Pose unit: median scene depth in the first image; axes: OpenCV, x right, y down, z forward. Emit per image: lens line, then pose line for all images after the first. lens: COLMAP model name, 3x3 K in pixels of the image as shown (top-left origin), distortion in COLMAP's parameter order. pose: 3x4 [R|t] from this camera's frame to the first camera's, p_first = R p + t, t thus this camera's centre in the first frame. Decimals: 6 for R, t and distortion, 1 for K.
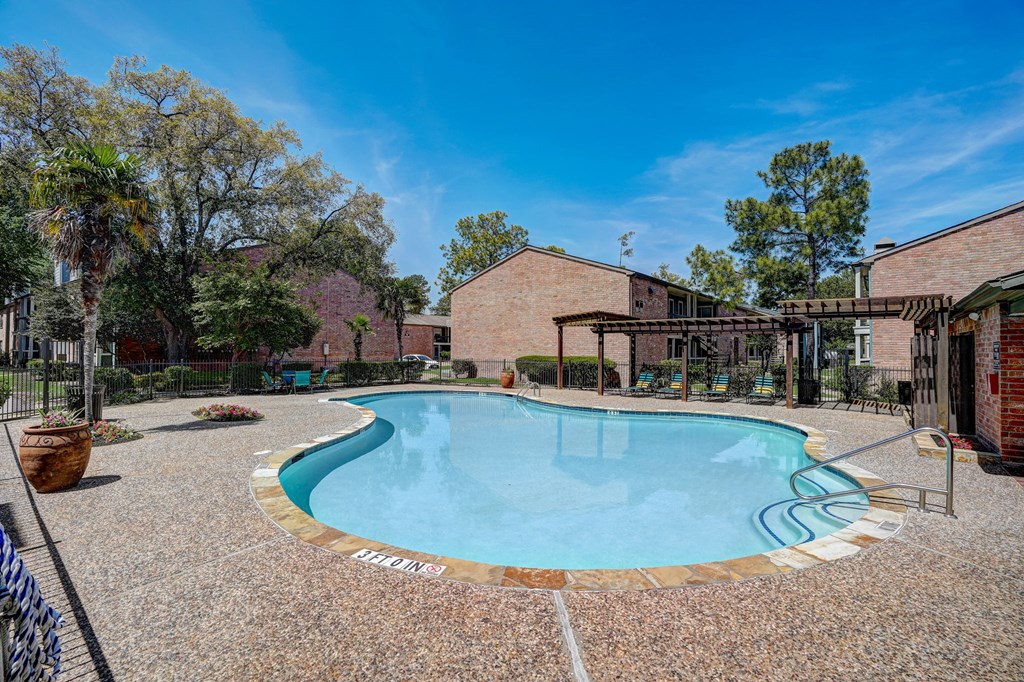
lens RADIAL K [[466.5, 0, 521.7], [0, 466.5, 346.2], [0, 0, 1]] dist [-0.052471, 0.011791]
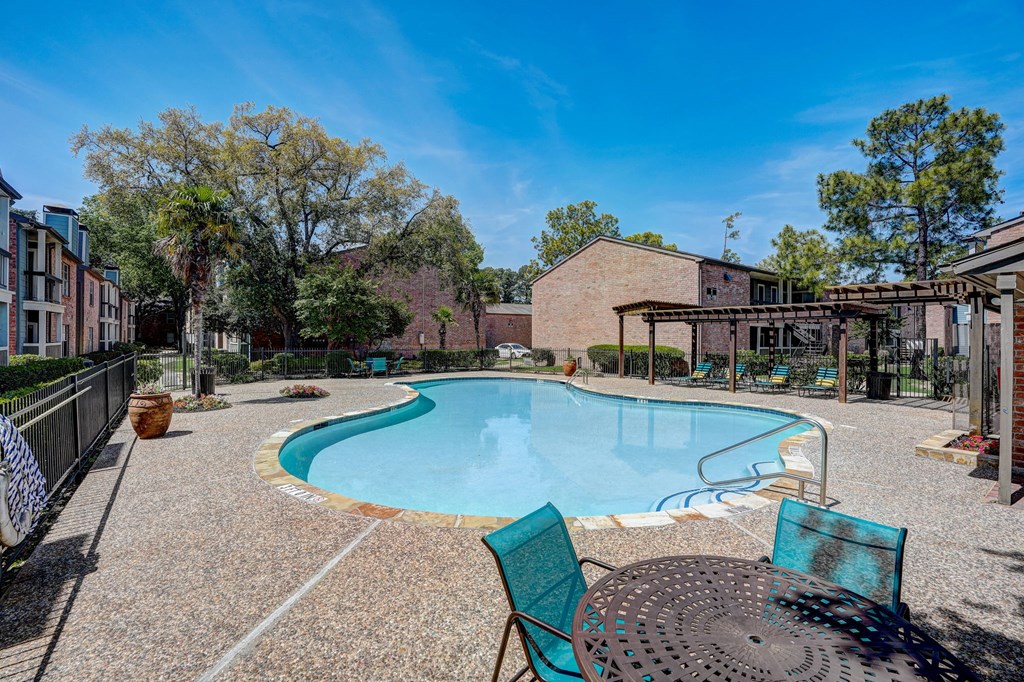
lens RADIAL K [[466.5, 0, 517.5], [0, 466.5, 341.8], [0, 0, 1]] dist [-0.052471, 0.011791]
pose [[0.969207, 0.000070, -0.246246, 0.124863], [0.003495, 0.999895, 0.014038, -0.001279], [0.246221, -0.014467, 0.969106, -0.032096]]
